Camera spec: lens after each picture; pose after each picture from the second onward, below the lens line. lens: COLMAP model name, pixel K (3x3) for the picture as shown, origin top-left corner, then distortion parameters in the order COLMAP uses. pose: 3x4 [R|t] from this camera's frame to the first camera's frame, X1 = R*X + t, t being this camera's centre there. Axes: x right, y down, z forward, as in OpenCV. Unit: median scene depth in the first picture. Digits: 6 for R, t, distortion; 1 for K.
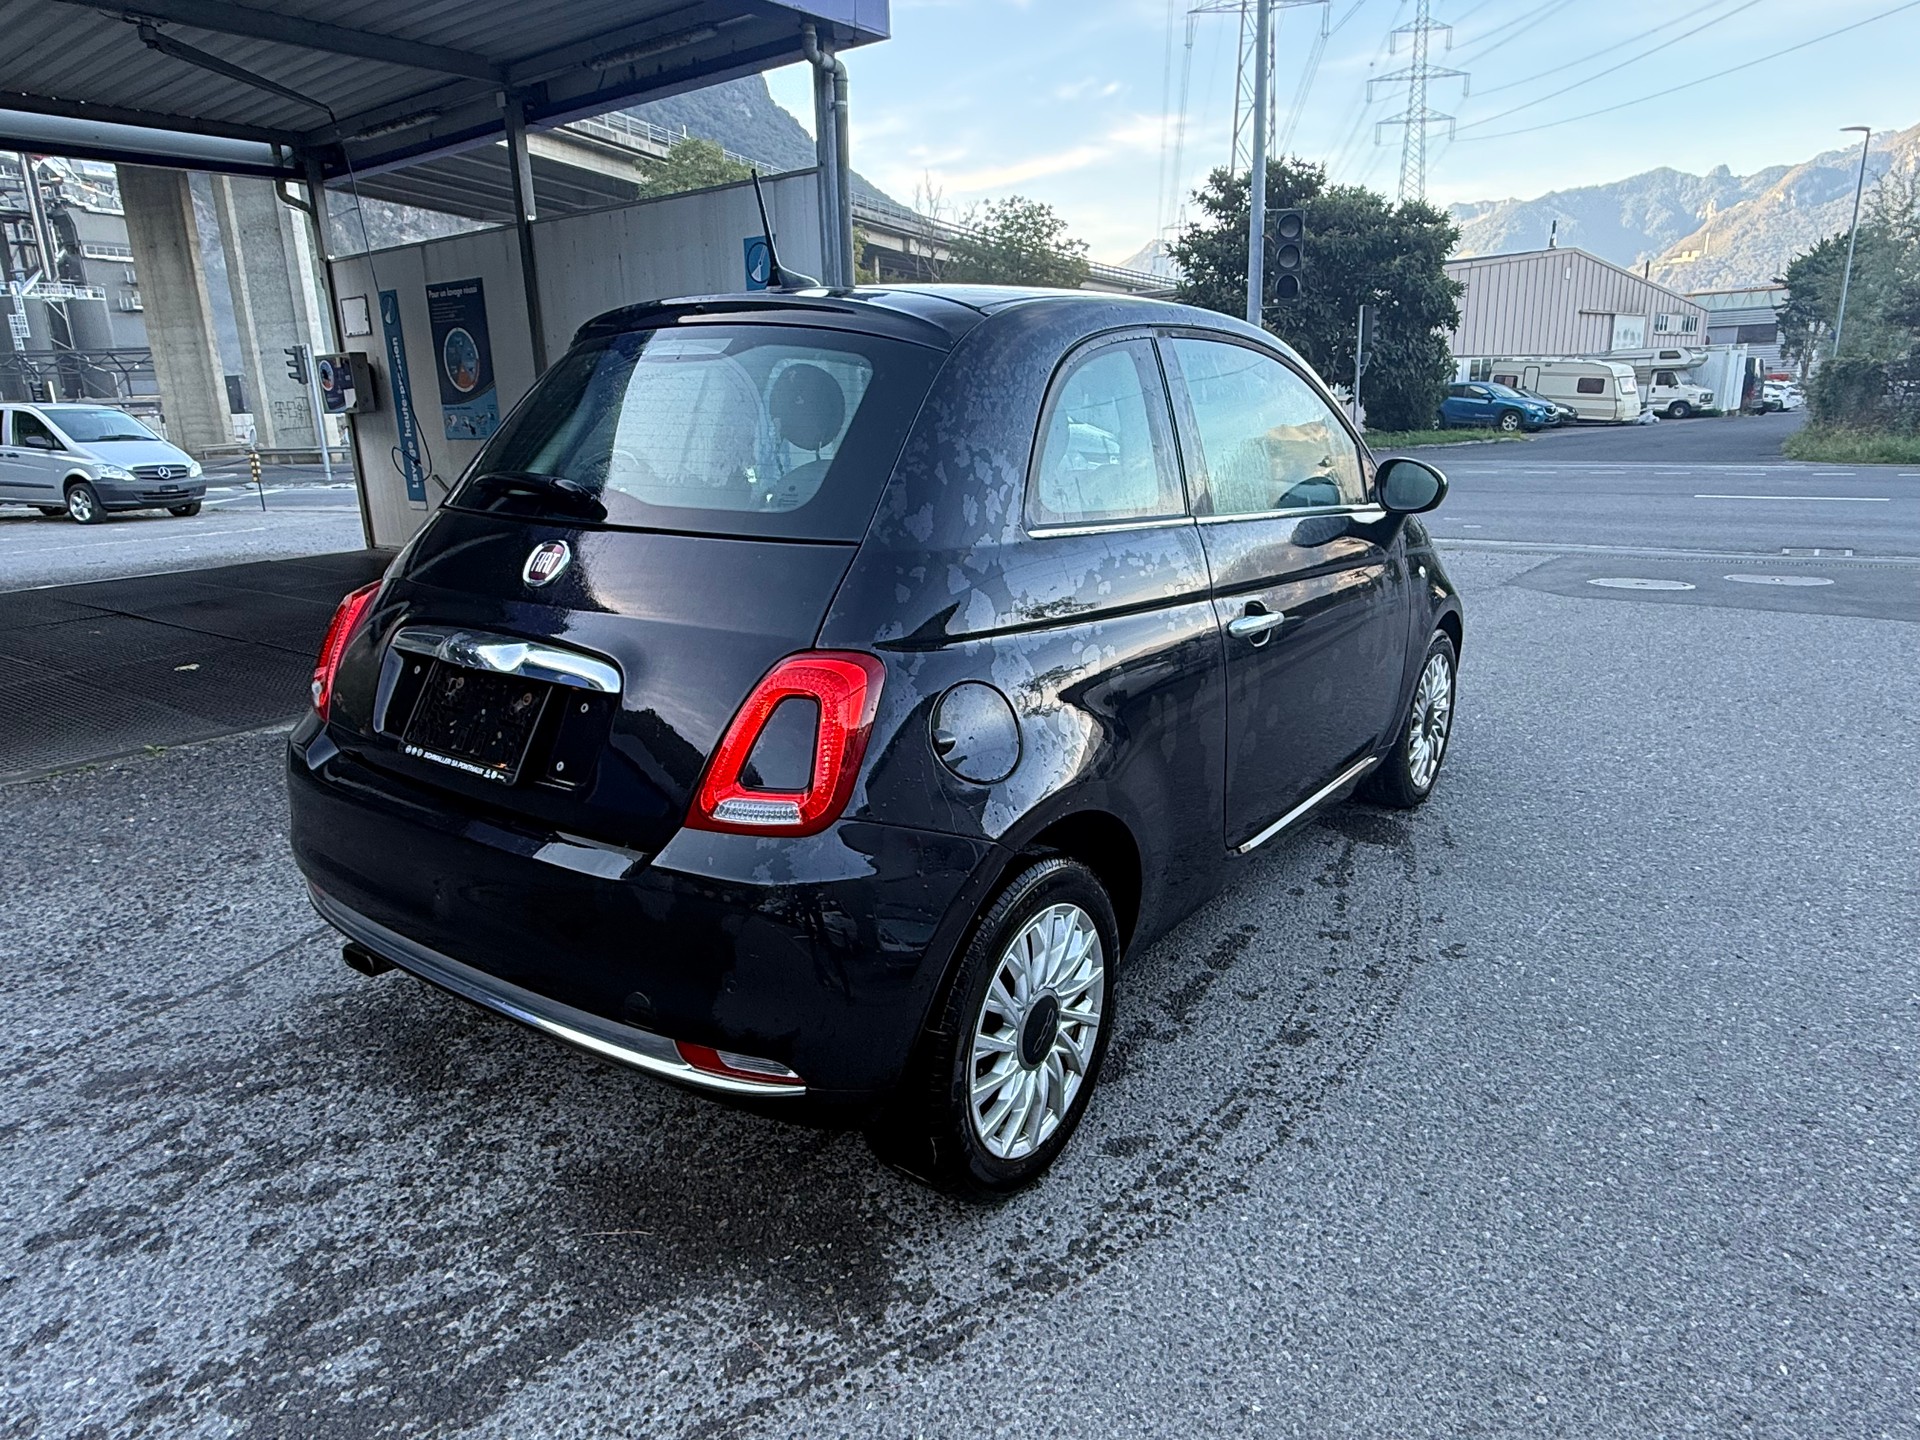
lens RADIAL K [[1220.2, 0, 960.0], [0, 1220.2, 720.0], [0, 0, 1]] dist [-0.005780, 0.004096]
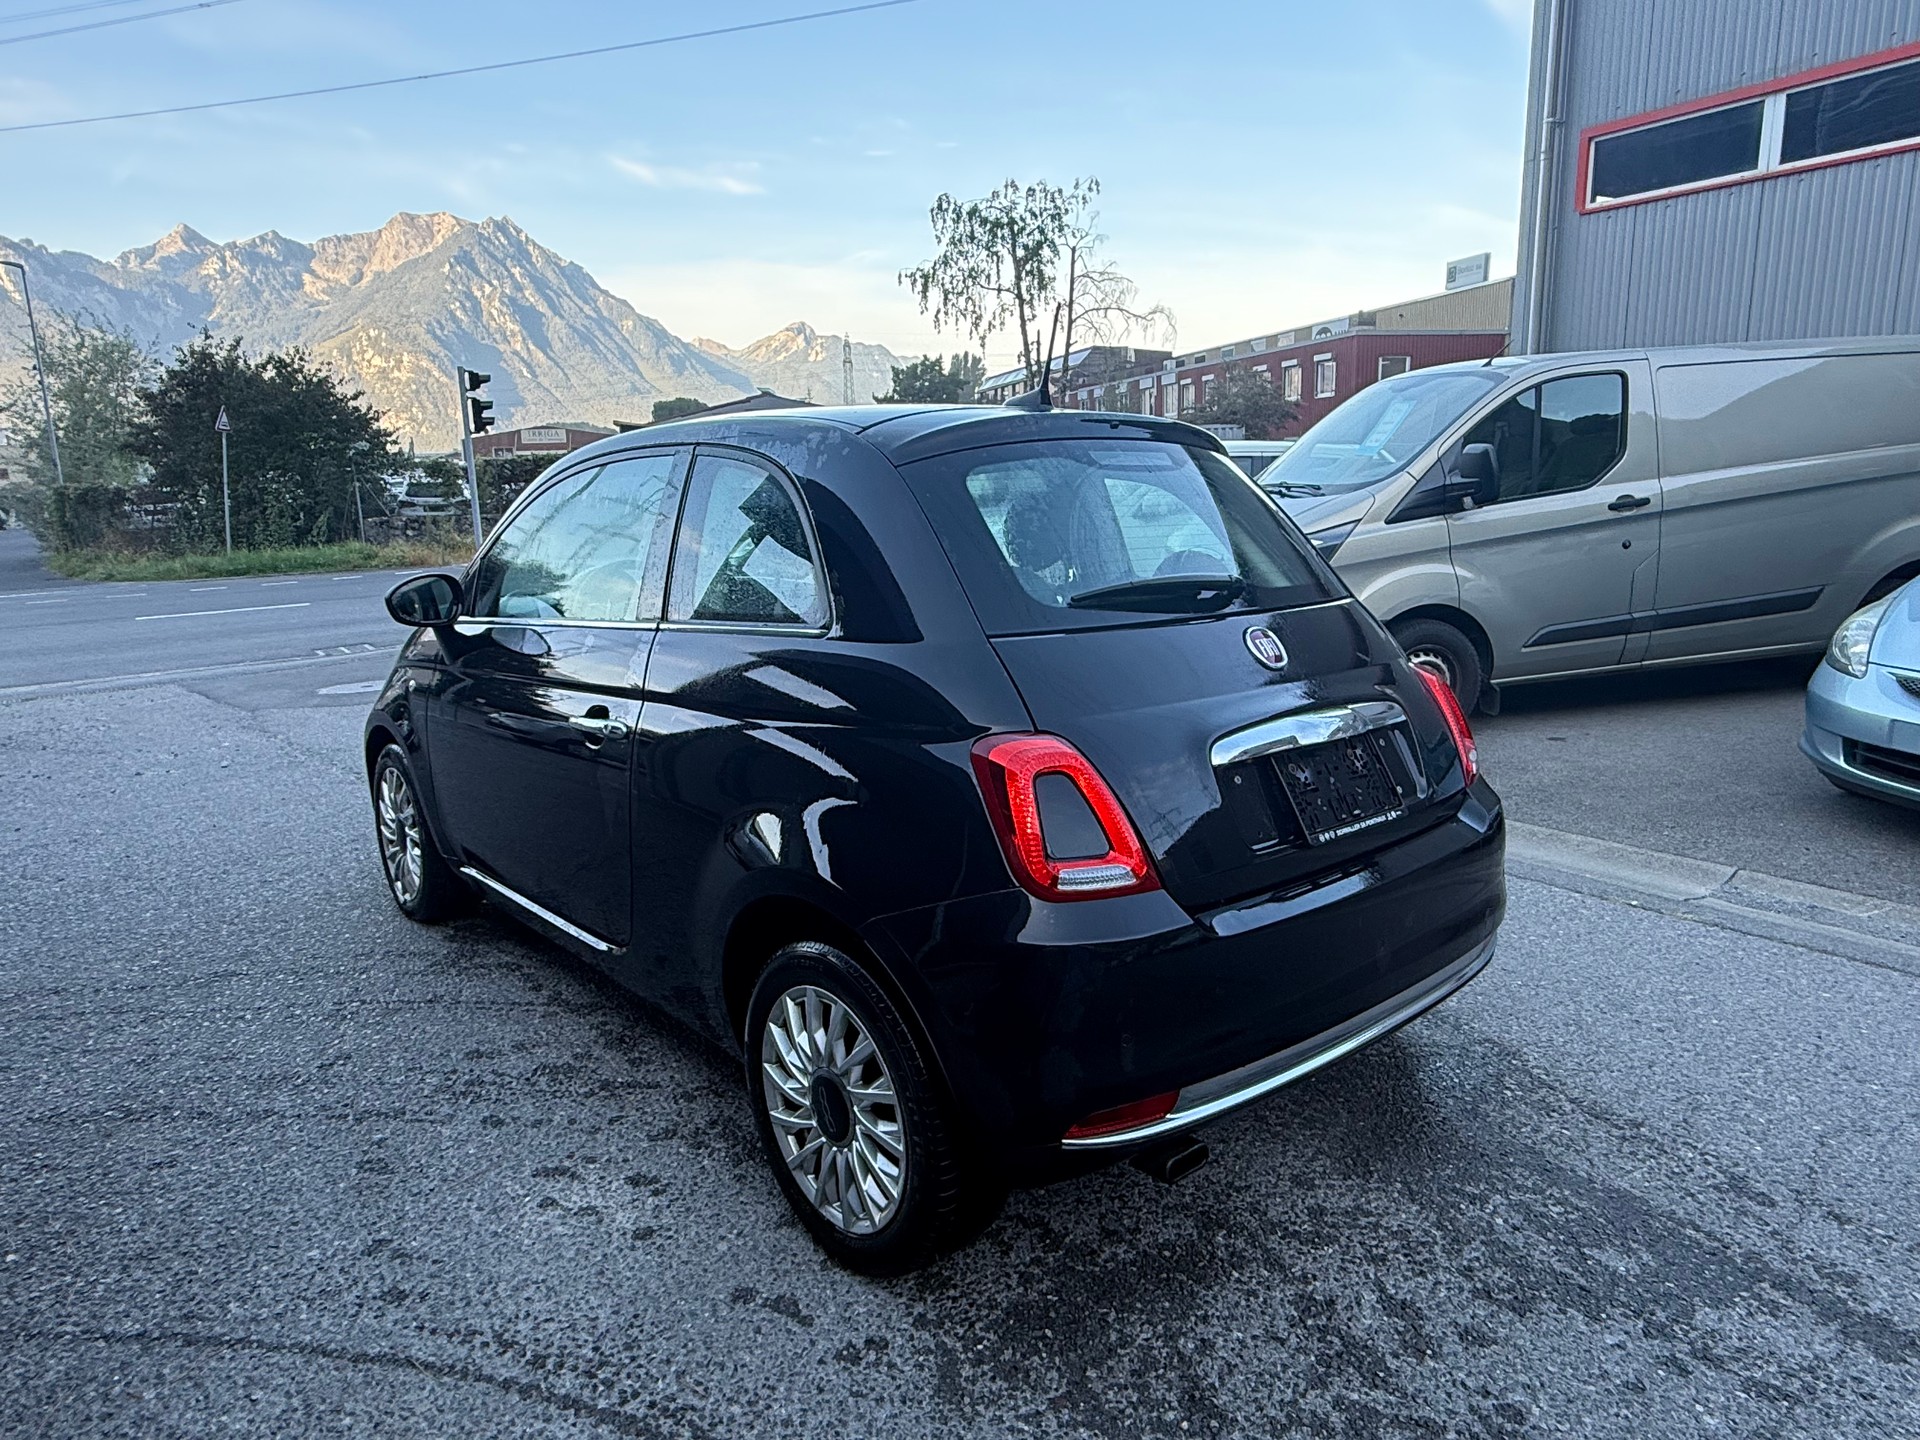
lens RADIAL K [[1220.2, 0, 960.0], [0, 1220.2, 720.0], [0, 0, 1]] dist [-0.005780, 0.004096]
pose [[0.233805, -0.175475, 0.956318, -0.152605], [0.265970, 0.957606, 0.110686, -0.027156], [-0.935198, 0.228473, 0.270564, 0.101701]]
